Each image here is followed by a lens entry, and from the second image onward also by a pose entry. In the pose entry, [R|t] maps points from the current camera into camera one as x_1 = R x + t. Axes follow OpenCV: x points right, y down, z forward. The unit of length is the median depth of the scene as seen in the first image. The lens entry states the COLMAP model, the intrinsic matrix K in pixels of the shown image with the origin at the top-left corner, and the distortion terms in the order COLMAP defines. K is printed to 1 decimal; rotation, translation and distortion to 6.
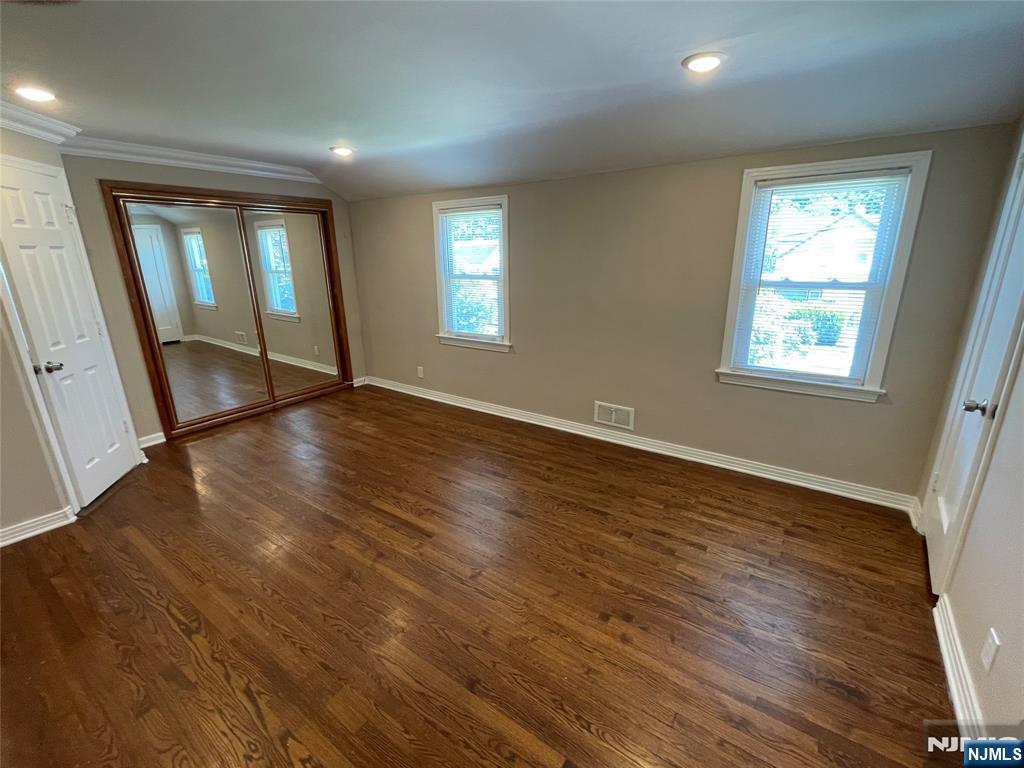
lens RADIAL K [[452.4, 0, 511.5], [0, 452.4, 388.1], [0, 0, 1]] dist [-0.002150, -0.000218]
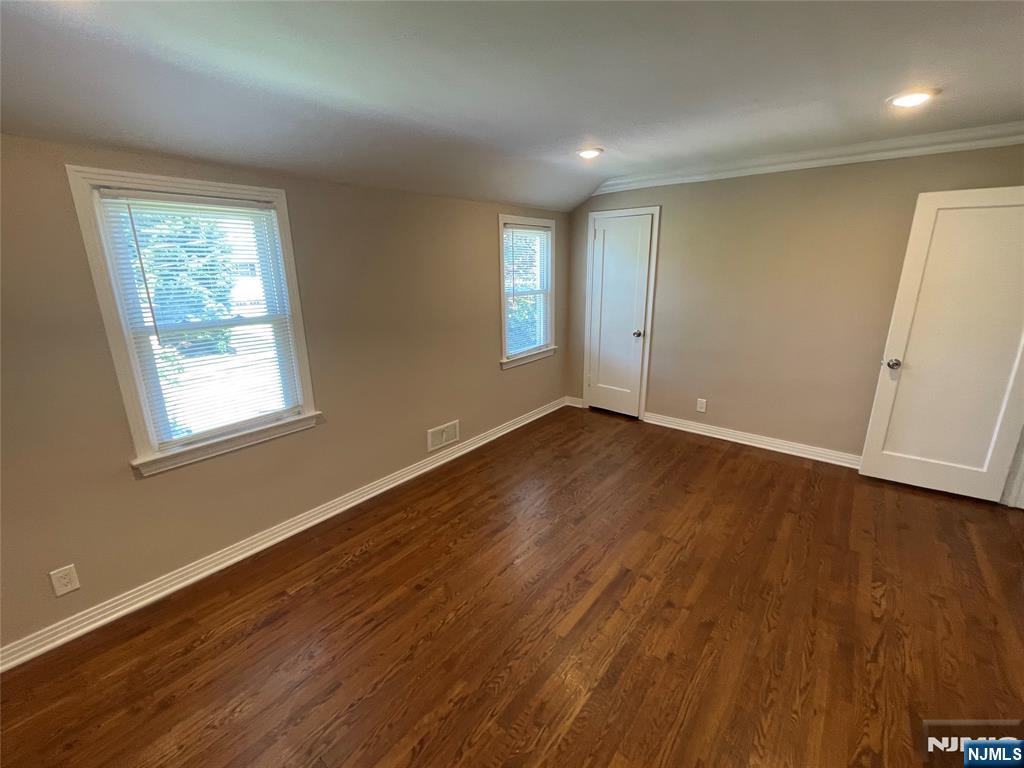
lens RADIAL K [[452.4, 0, 511.5], [0, 452.4, 388.1], [0, 0, 1]] dist [-0.002150, -0.000218]
pose [[0.039913, -0.257120, 0.965555, -0.830896], [0.292936, 0.926876, 0.234712, -0.267724], [-0.955299, 0.273477, 0.112314, 0.839061]]
